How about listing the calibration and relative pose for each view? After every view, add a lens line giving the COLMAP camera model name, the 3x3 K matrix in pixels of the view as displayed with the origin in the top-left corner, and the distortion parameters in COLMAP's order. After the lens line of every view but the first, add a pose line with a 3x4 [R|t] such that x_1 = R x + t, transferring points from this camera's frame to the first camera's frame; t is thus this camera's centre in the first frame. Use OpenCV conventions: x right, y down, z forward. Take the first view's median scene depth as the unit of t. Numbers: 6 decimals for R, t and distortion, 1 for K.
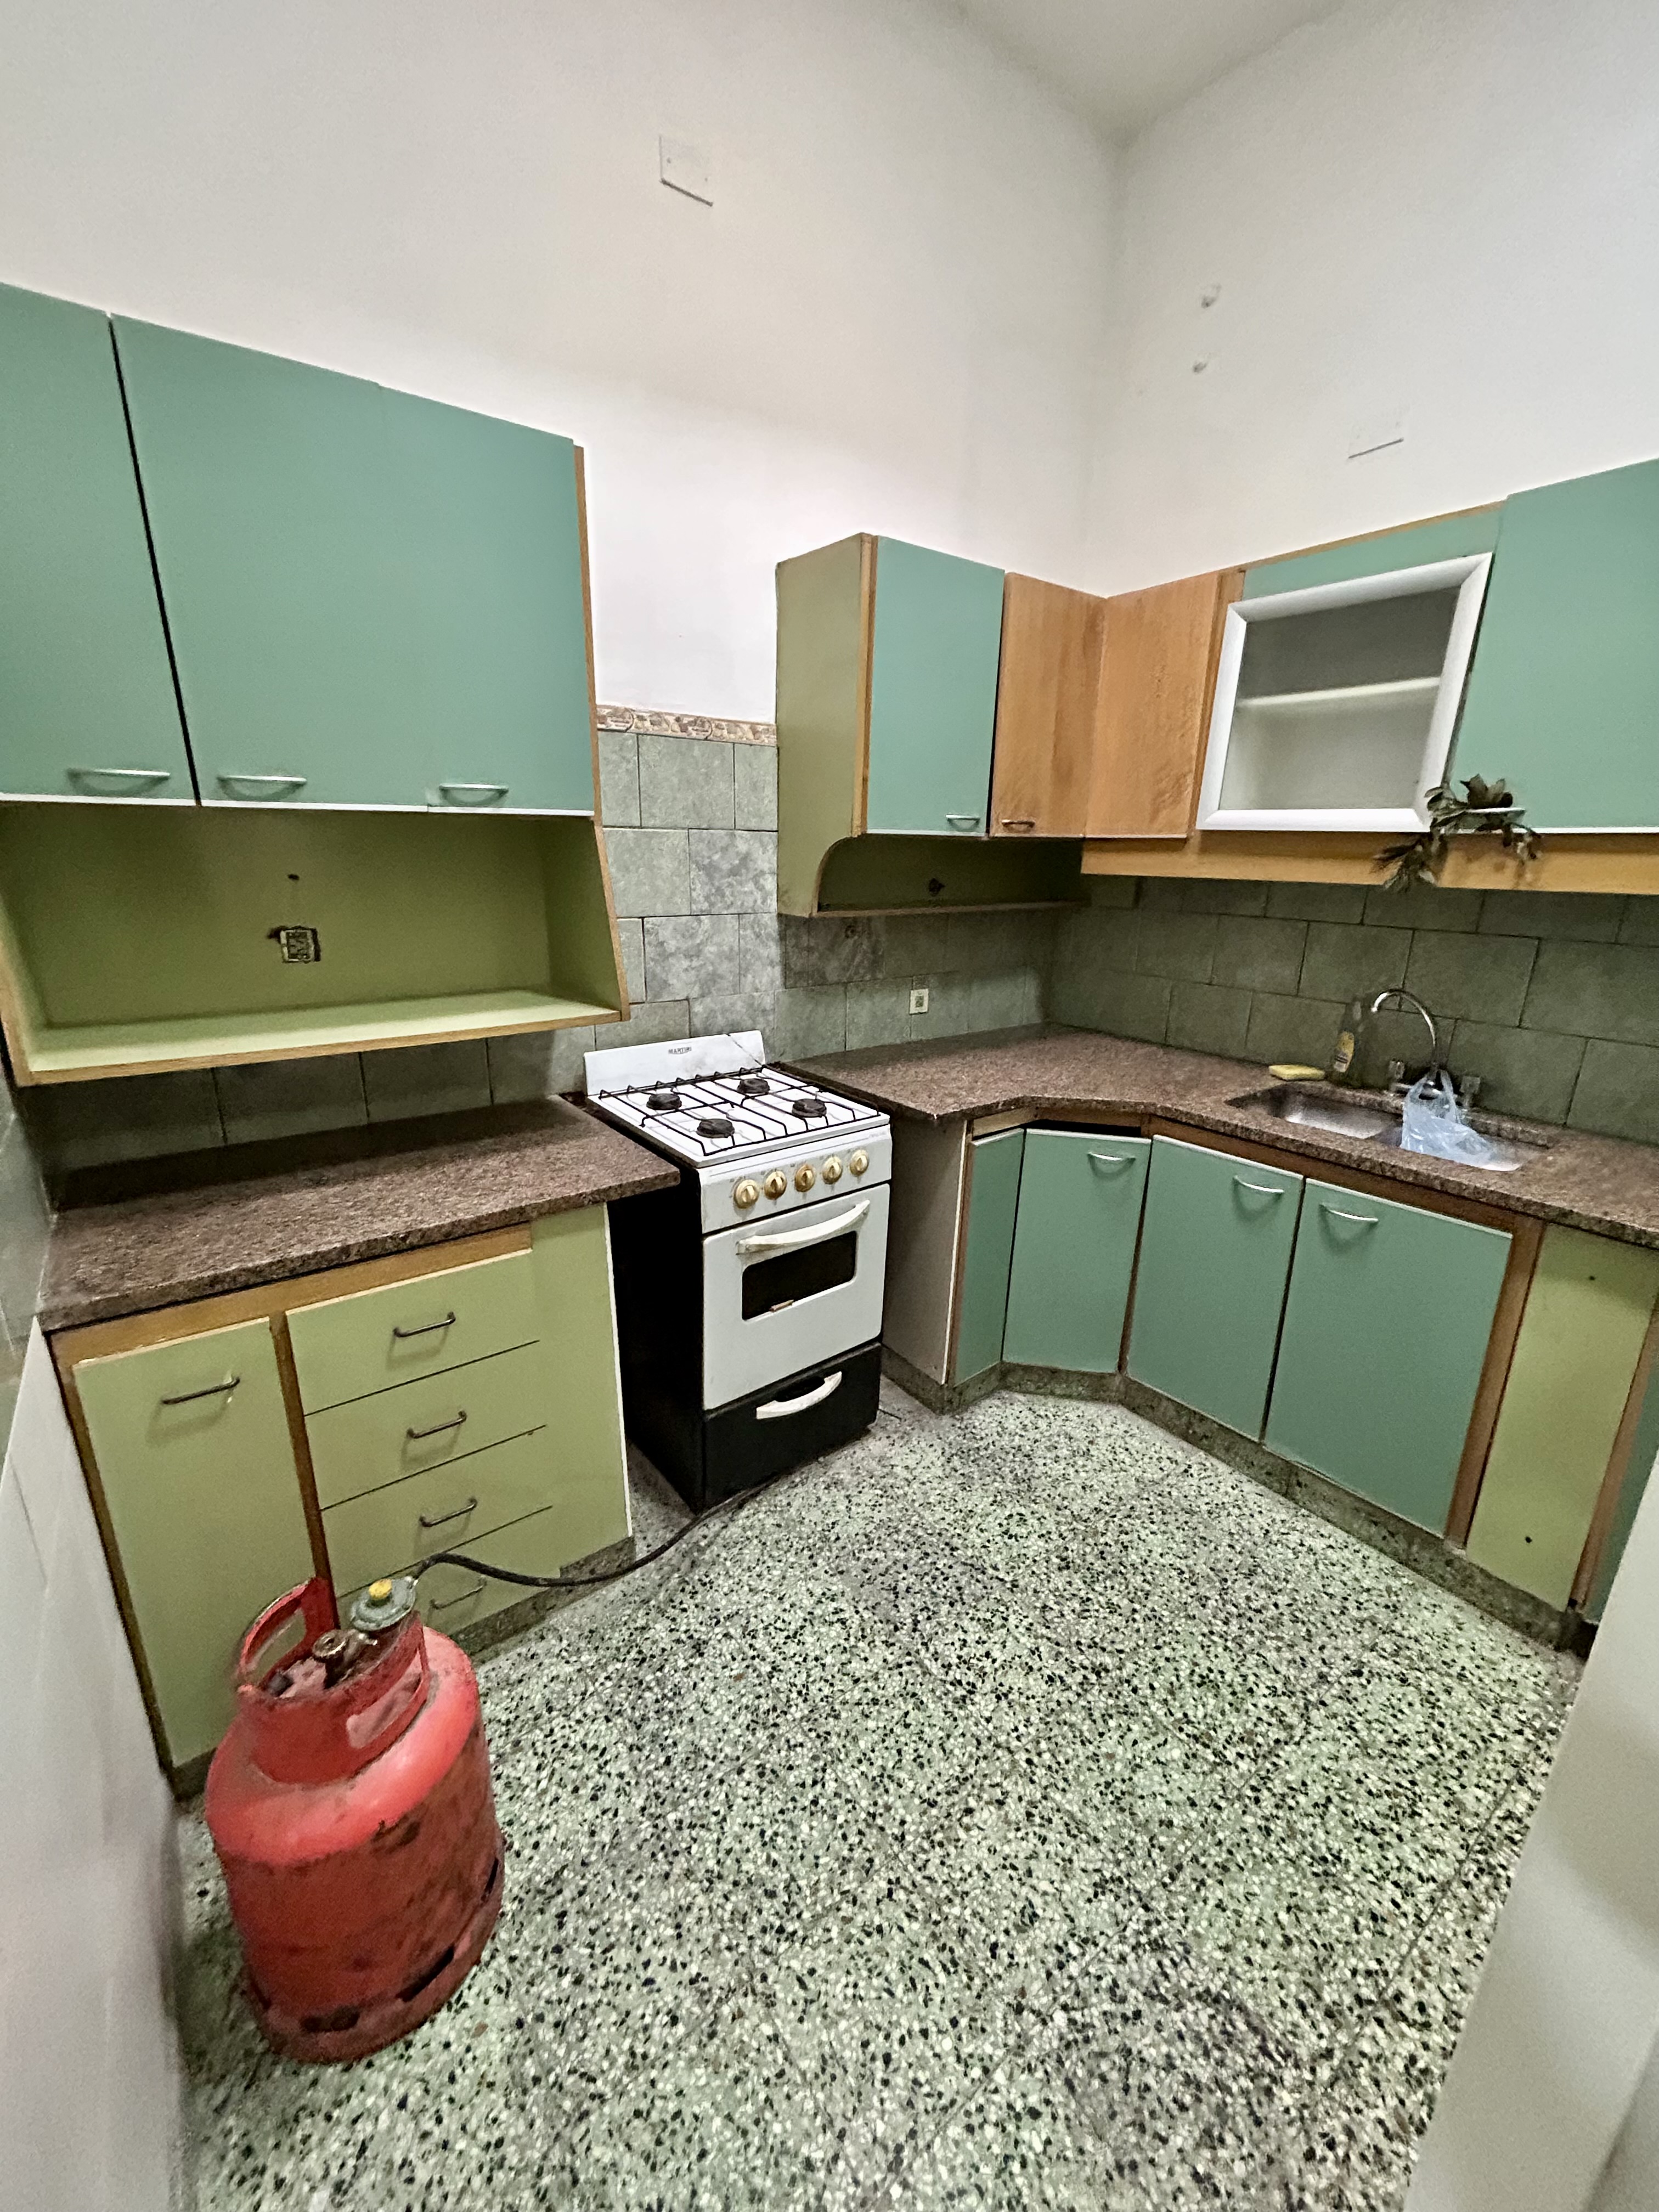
lens RADIAL K [[885.7, 0, 826.0], [0, 885.7, 1107.1], [0, 0, 1]] dist [-0.012875, 0.003729]
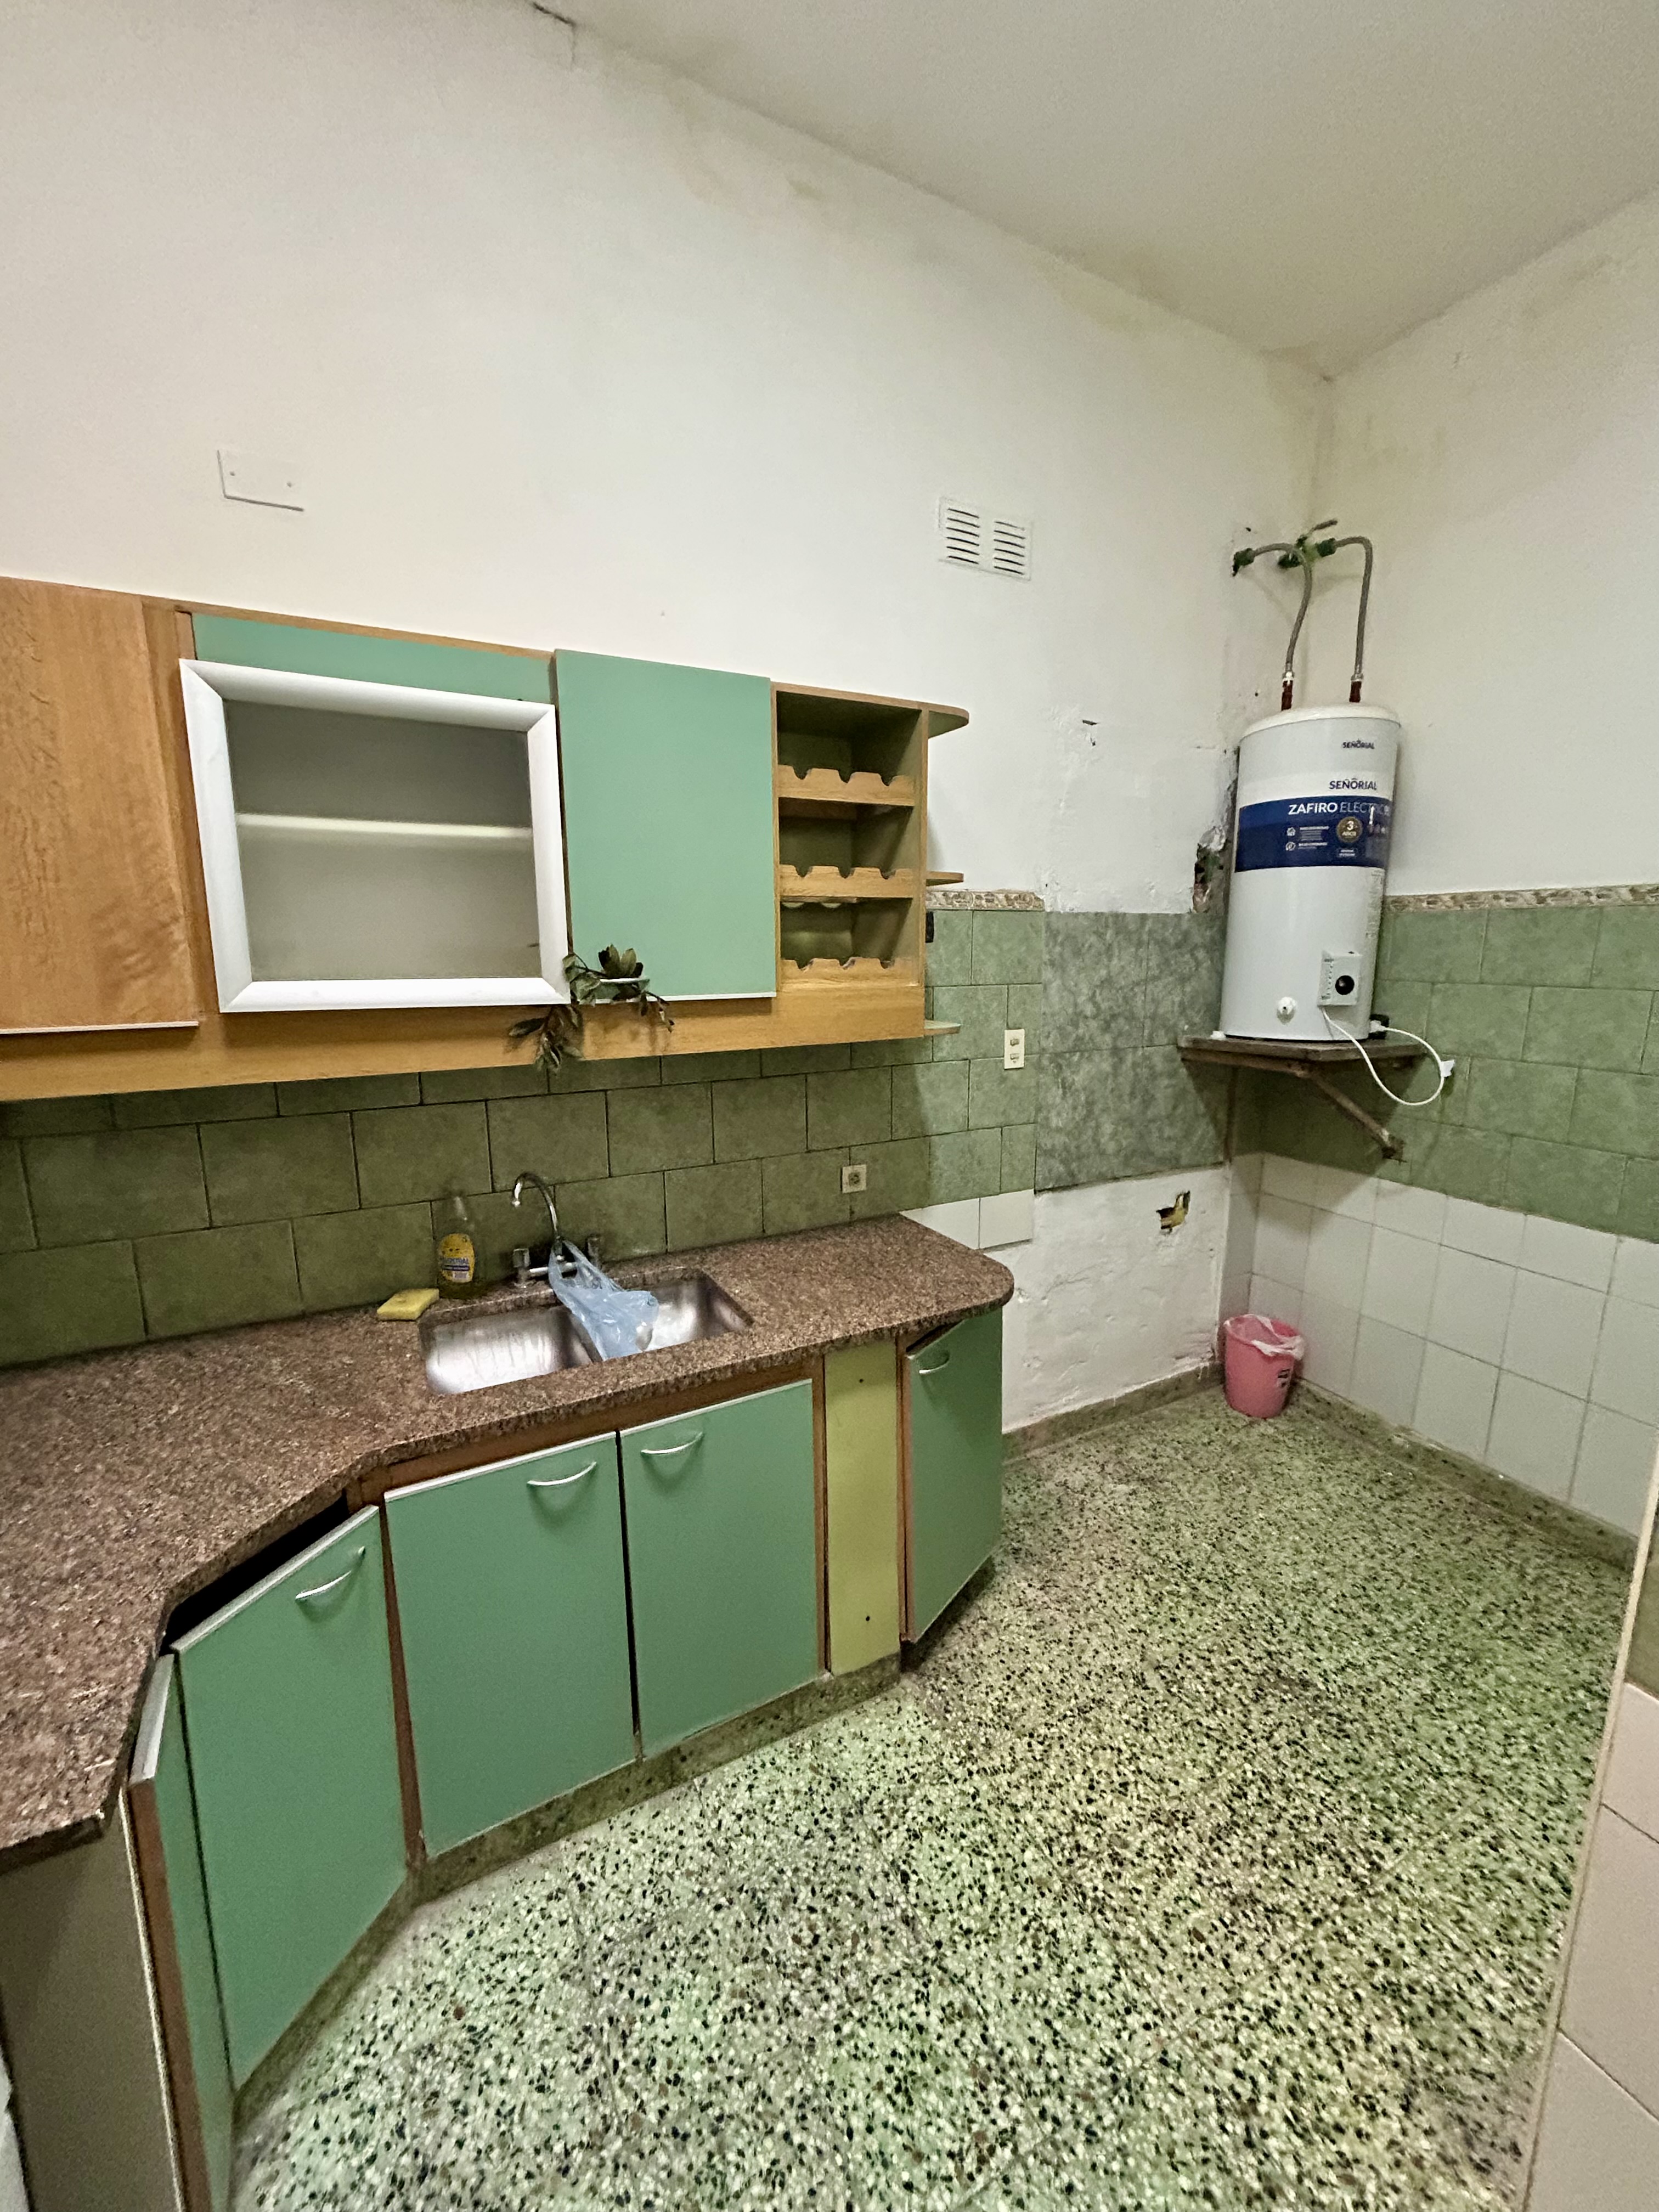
lens RADIAL K [[887.4, 0, 824.3], [0, 887.4, 1109.4], [0, 0, 1]] dist [0.001786, -0.000629]
pose [[0.161575, -0.197502, 0.966895, -0.146283], [0.289423, 0.946170, 0.144904, -0.260362], [-0.943466, 0.256429, 0.210039, 0.585538]]
